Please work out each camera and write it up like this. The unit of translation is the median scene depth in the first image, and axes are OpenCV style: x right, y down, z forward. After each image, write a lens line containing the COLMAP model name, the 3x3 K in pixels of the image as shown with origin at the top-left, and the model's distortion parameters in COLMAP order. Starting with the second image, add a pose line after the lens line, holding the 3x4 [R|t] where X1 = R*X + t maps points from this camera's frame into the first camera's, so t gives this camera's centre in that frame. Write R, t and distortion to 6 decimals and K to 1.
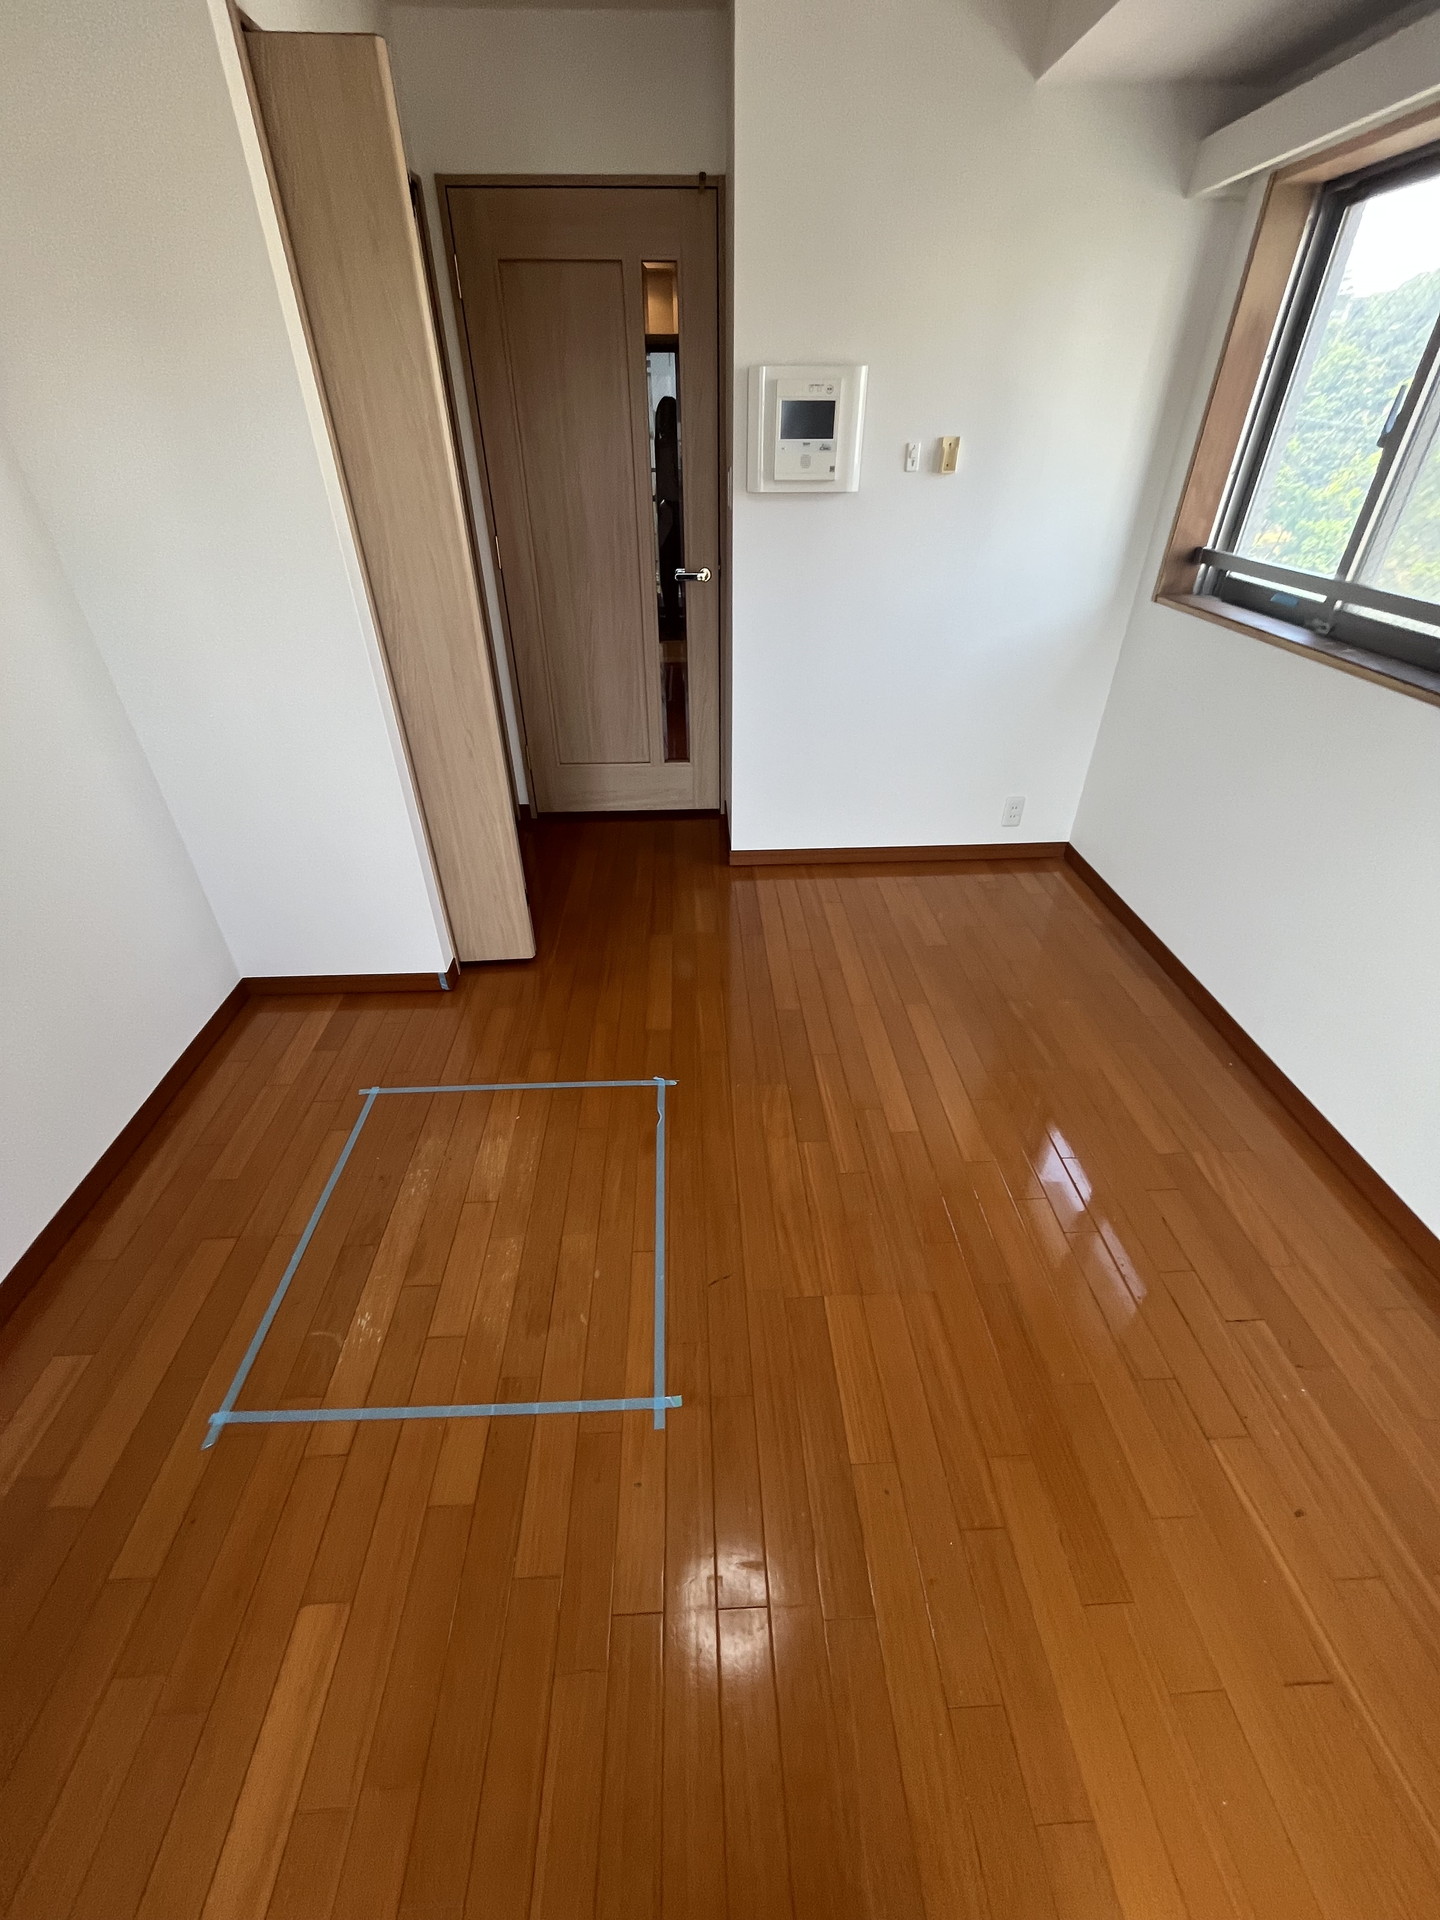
lens RADIAL K [[779.1, 0, 718.9], [0, 779.1, 955.3], [0, 0, 1]] dist [-0.002752, 0.000608]
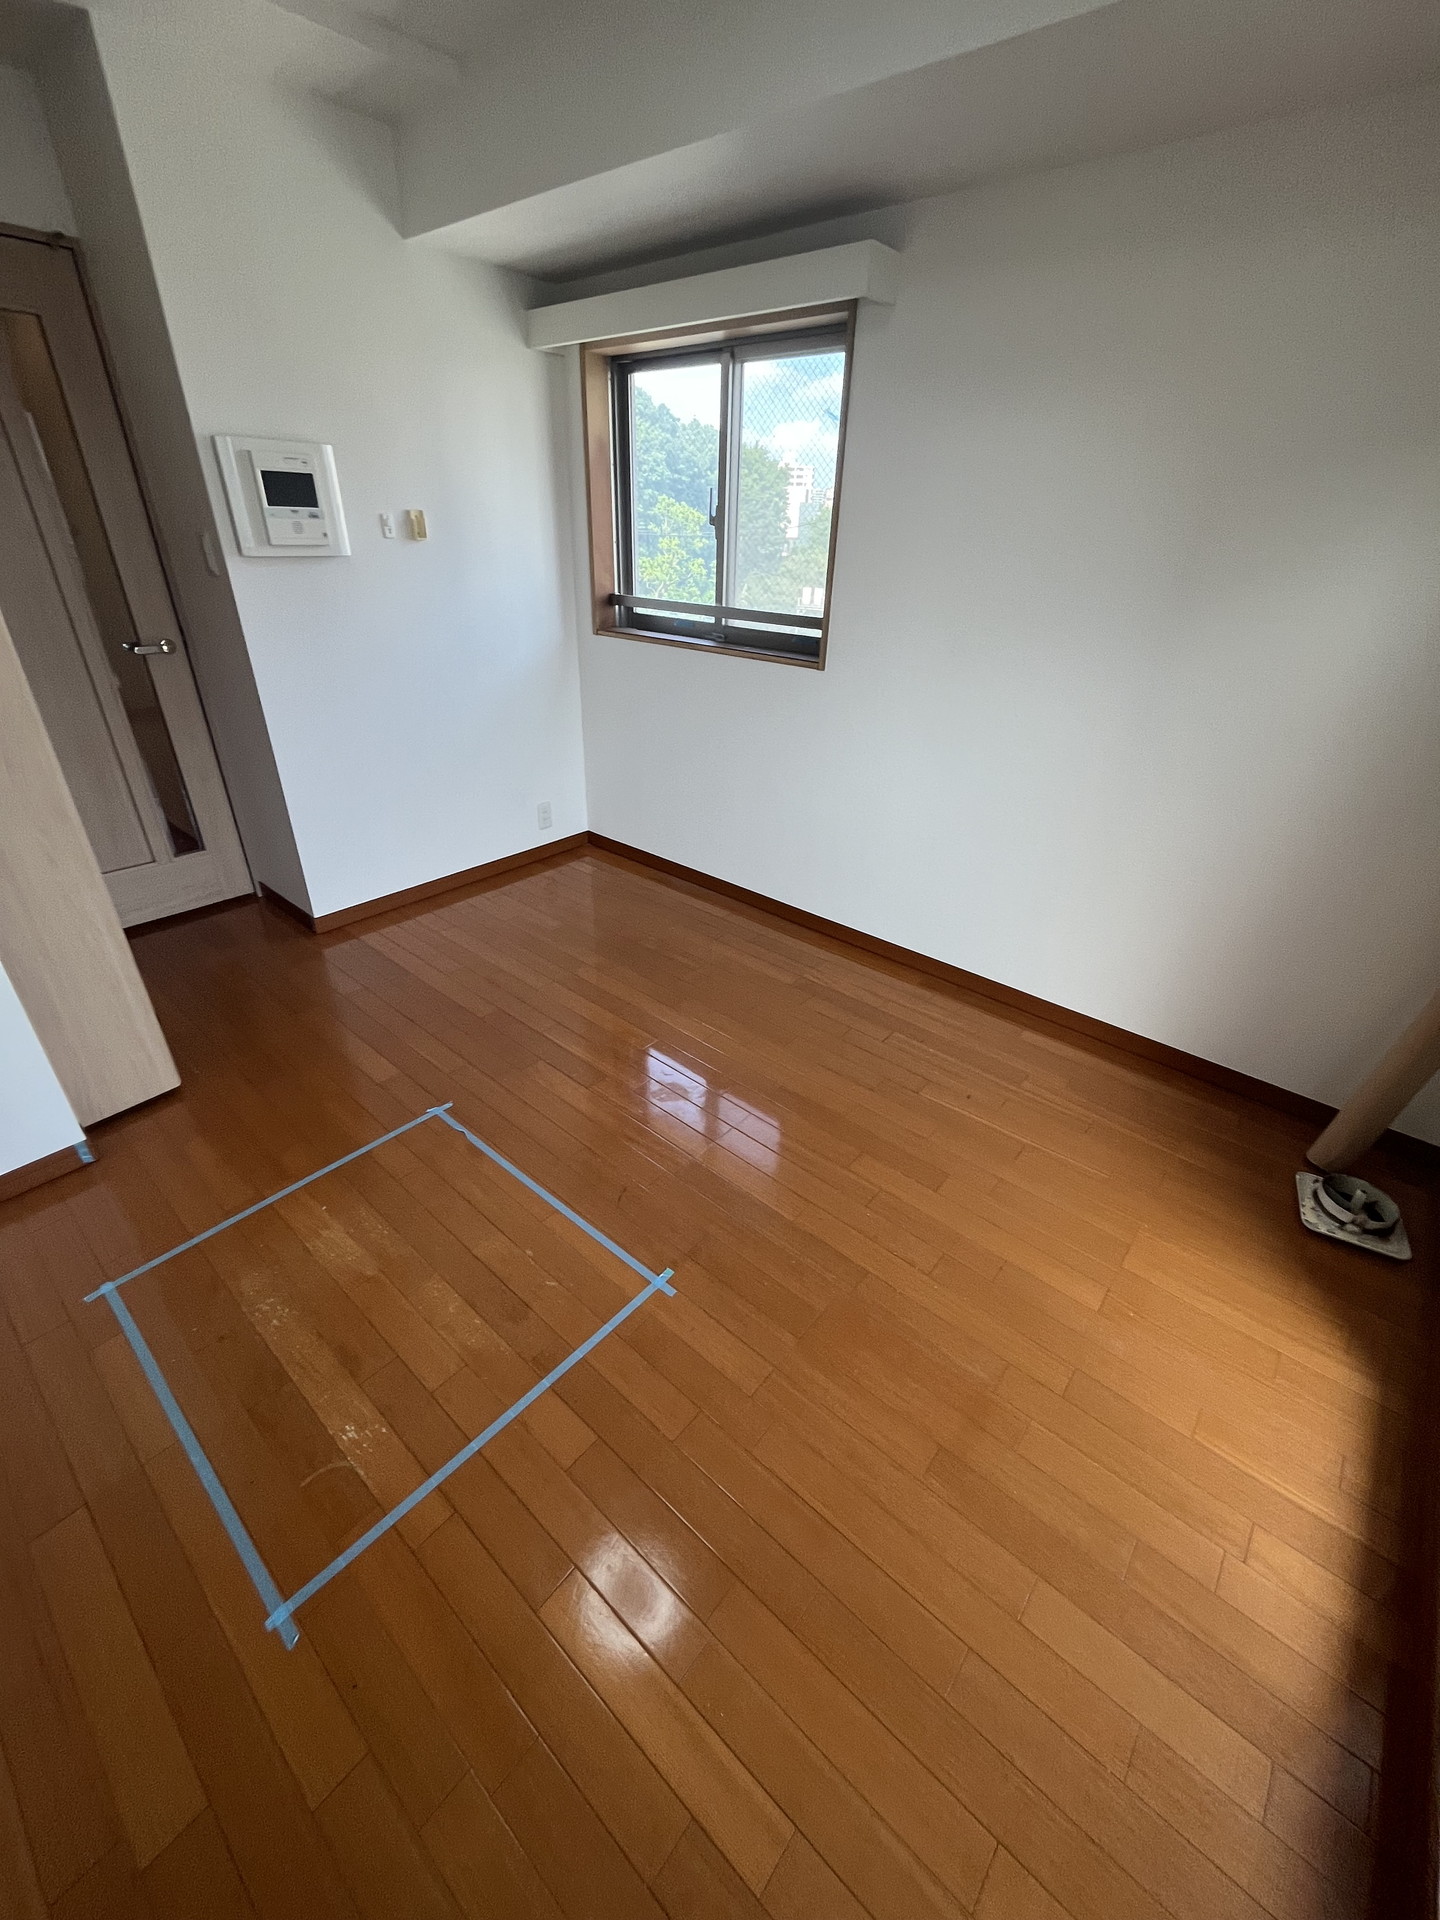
lens RADIAL K [[779.1, 0, 718.9], [0, 779.1, 955.3], [0, 0, 1]] dist [-0.002752, 0.000608]
pose [[0.684105, -0.333364, 0.648744, -0.380554], [0.386489, 0.919987, 0.065190, 0.049462], [-0.618568, 0.206135, 0.758209, -0.029878]]
